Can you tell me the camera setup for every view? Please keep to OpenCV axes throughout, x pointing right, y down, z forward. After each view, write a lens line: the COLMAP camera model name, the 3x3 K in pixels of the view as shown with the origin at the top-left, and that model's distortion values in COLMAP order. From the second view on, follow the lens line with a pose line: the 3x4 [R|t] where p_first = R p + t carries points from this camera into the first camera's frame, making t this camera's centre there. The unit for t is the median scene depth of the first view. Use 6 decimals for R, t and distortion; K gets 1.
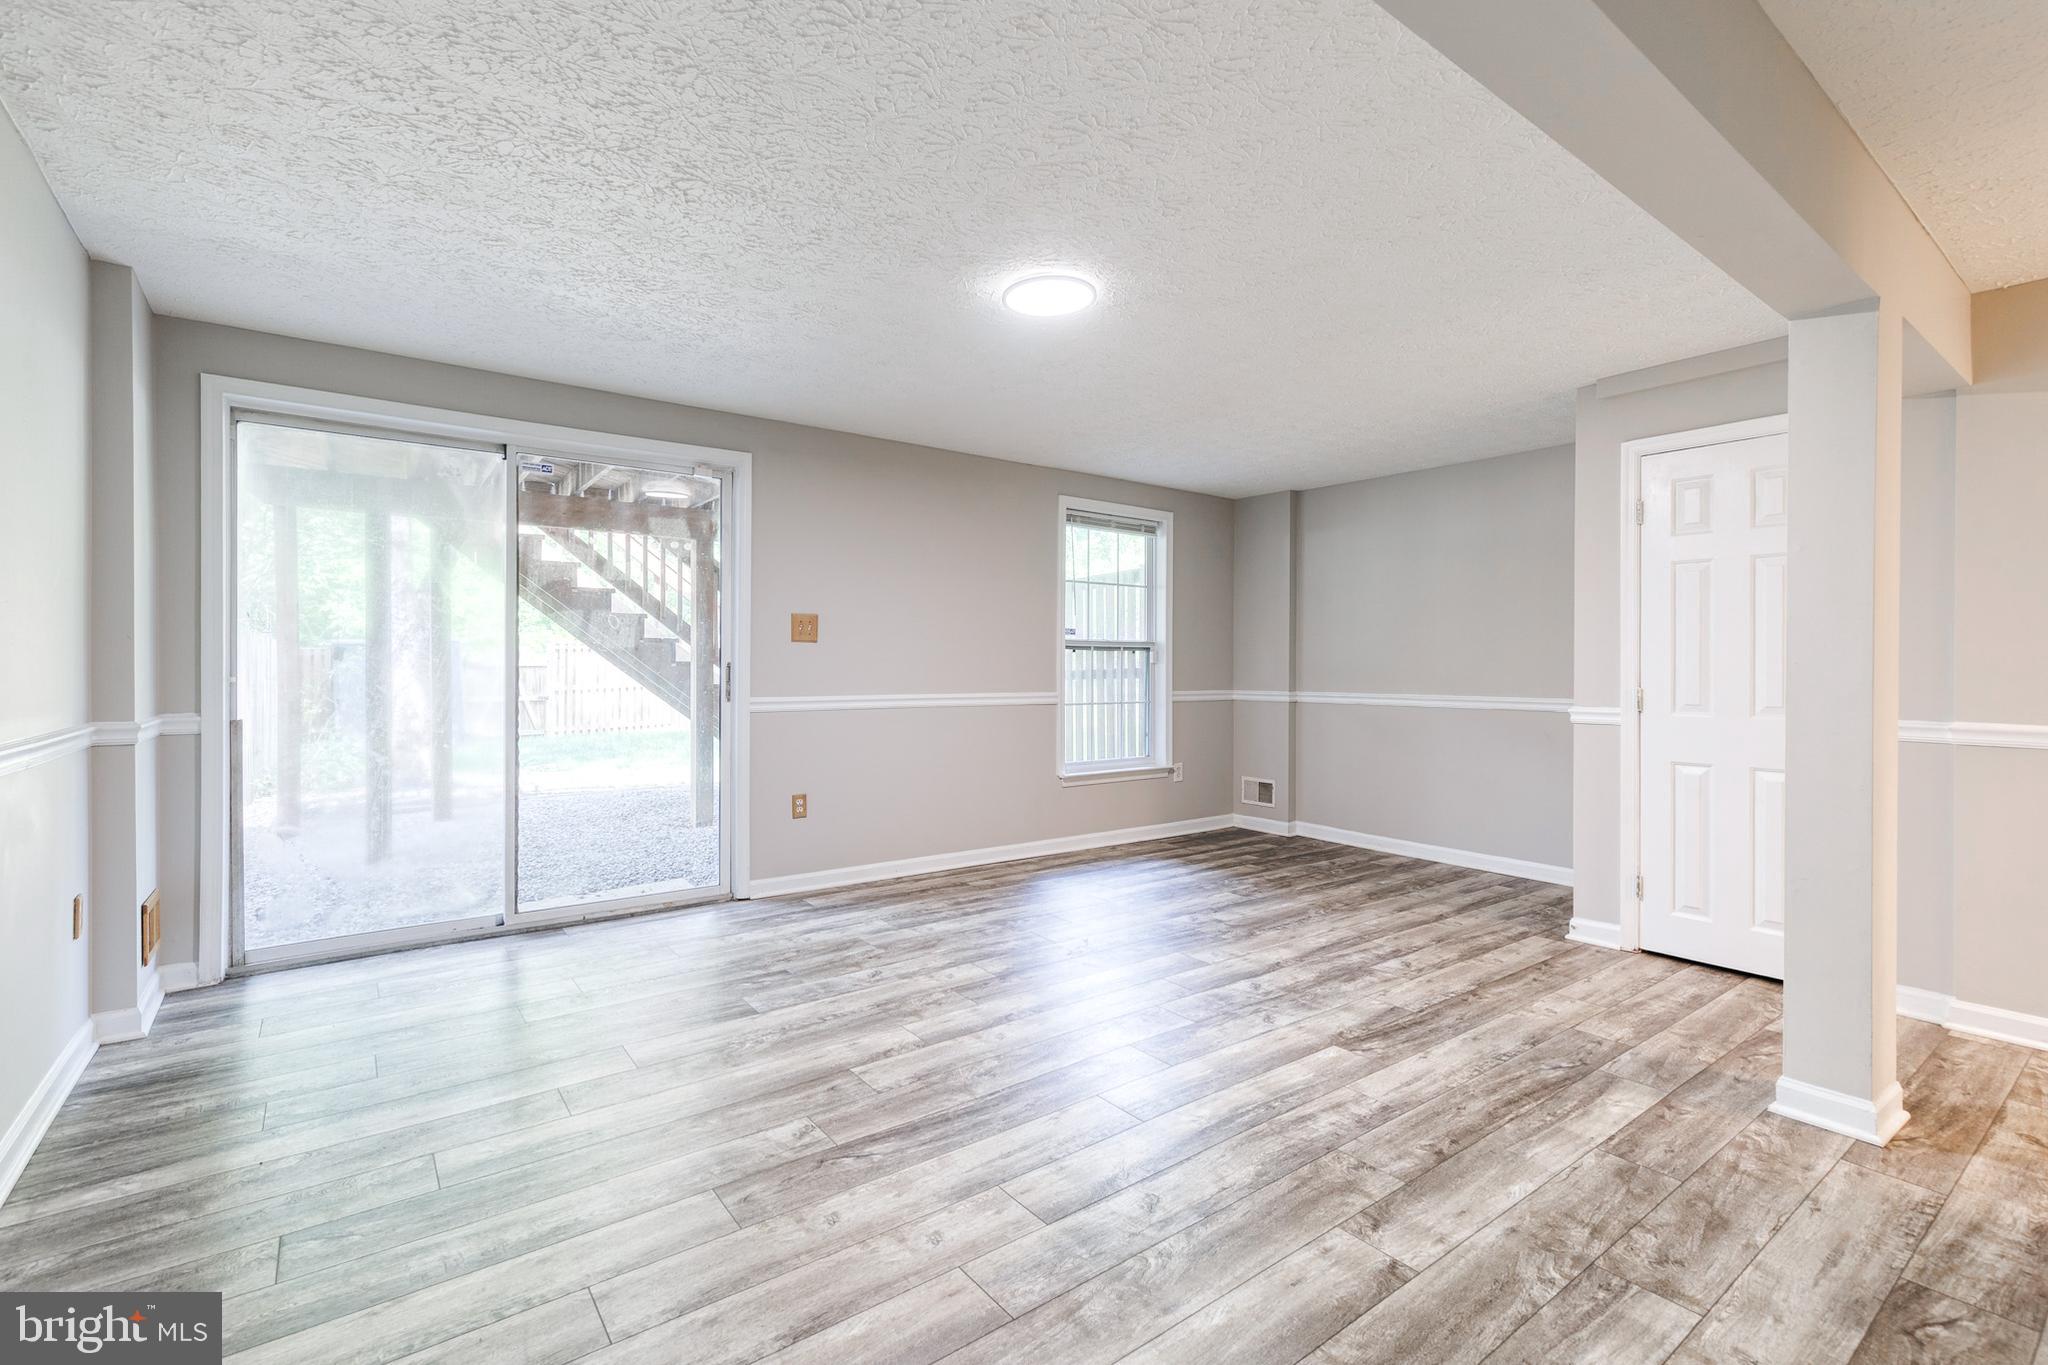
lens RADIAL K [[918.4, 0, 1049.4], [0, 918.4, 671.6], [0, 0, 1]] dist [0.003348, -0.000238]
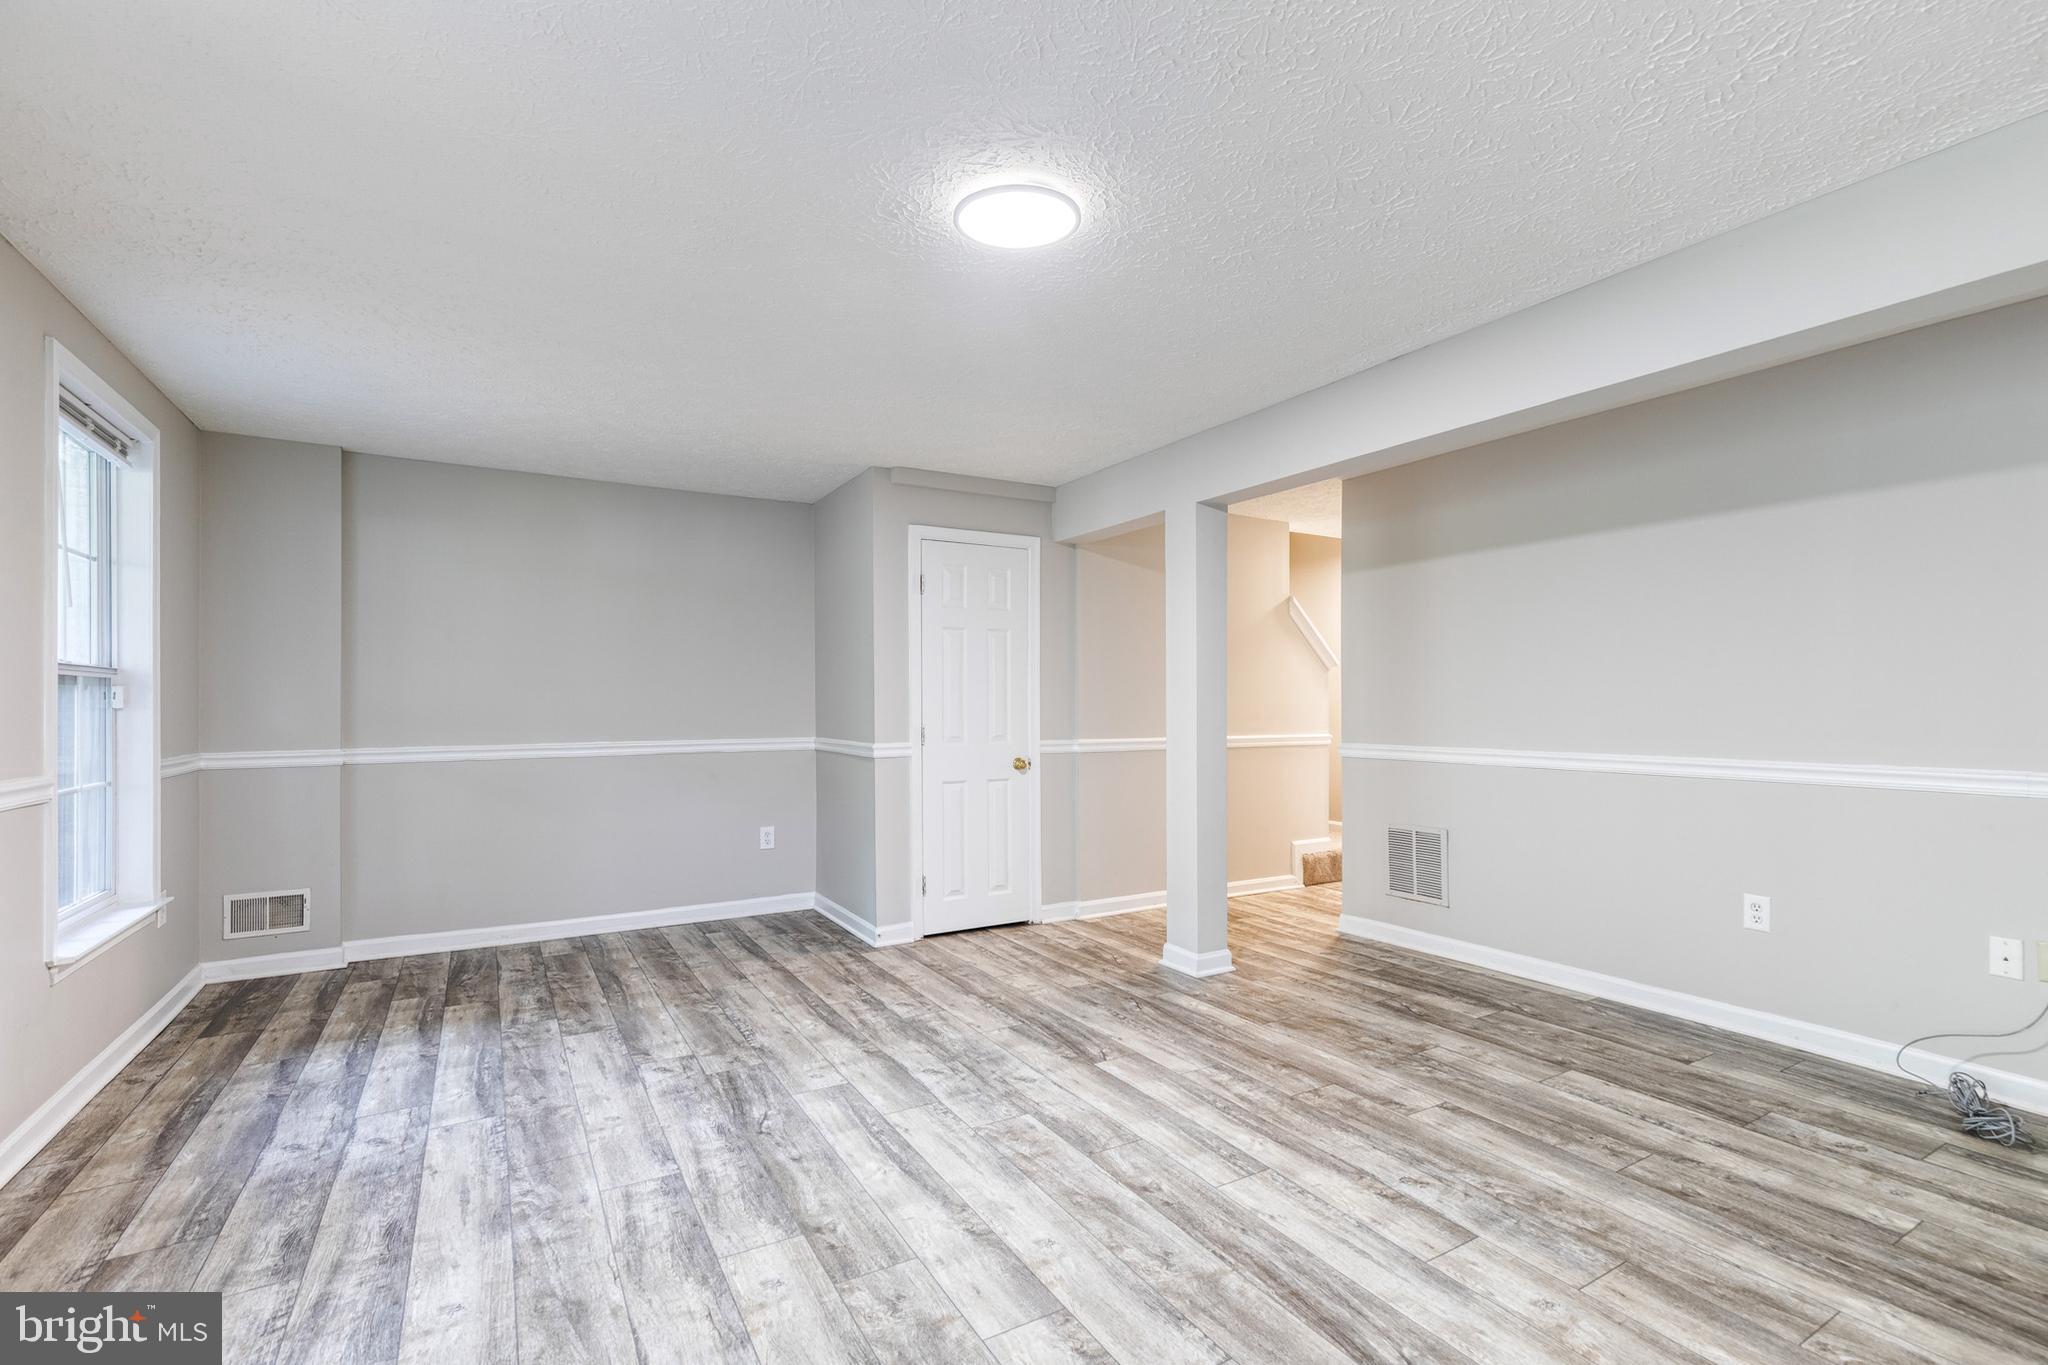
lens RADIAL K [[923.2, 0, 1037.4], [0, 923.2, 692.5], [0, 0, 1]] dist [0.010576, -0.002454]
pose [[0.120915, 0.007006, 0.992638, -0.759968], [0.008810, 0.999928, -0.008130, -0.019476], [-0.992624, 0.009729, 0.120845, 0.912562]]
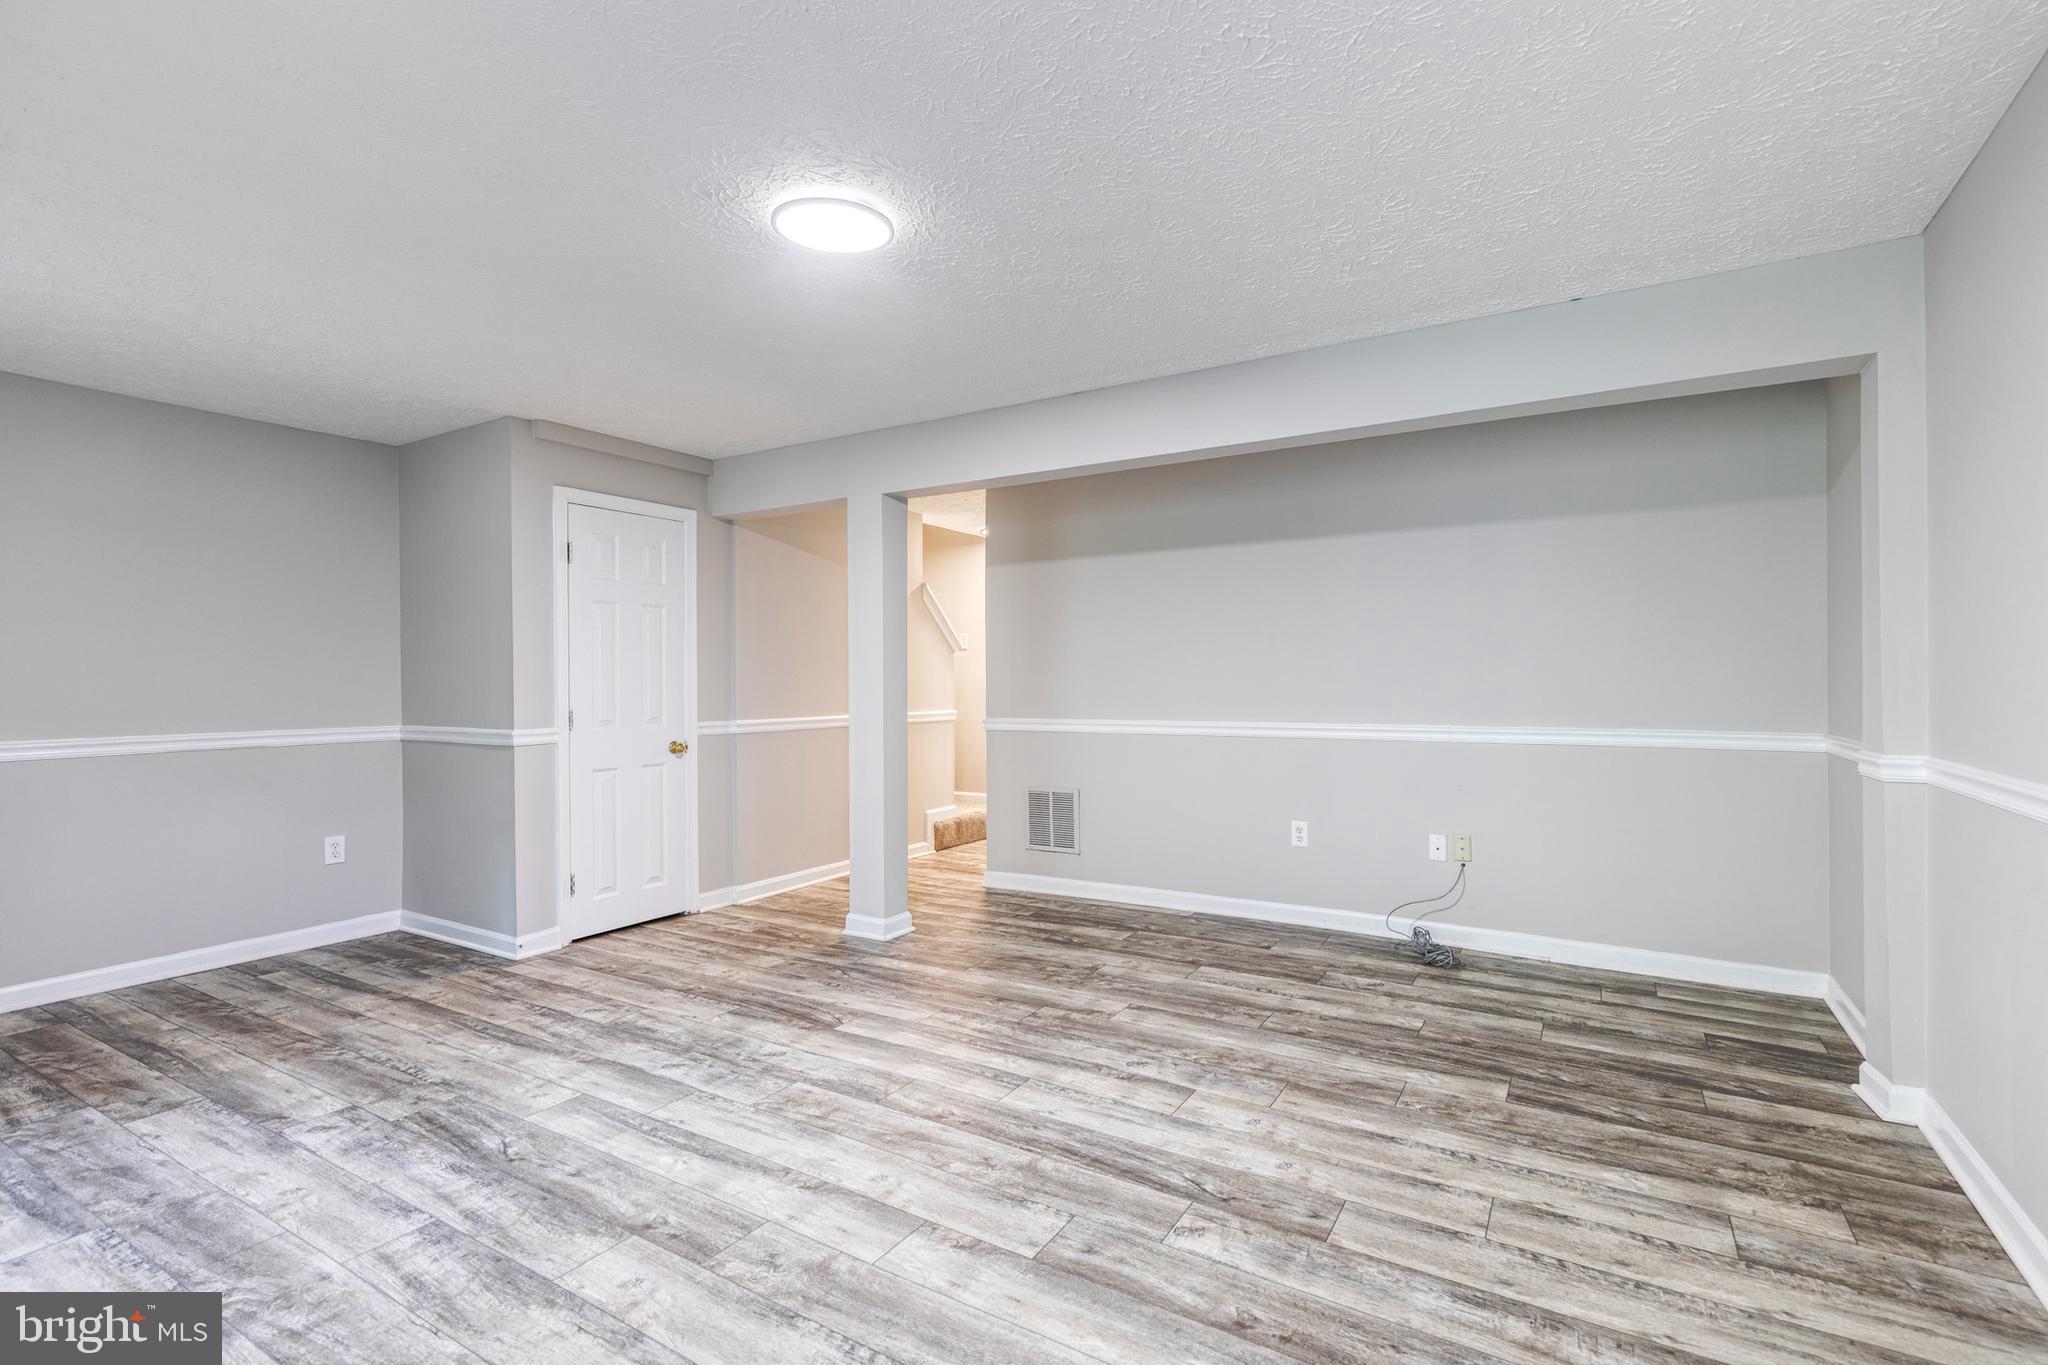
lens RADIAL K [[932.5, 0, 1036.9], [0, 932.5, 674.8], [0, 0, 1]] dist [0.011760, -0.001316]
pose [[-0.356537, 0.003960, 0.934273, -0.830318], [0.010432, 0.999946, -0.000257, -0.022393], [-0.934223, 0.009655, -0.356559, 1.148069]]
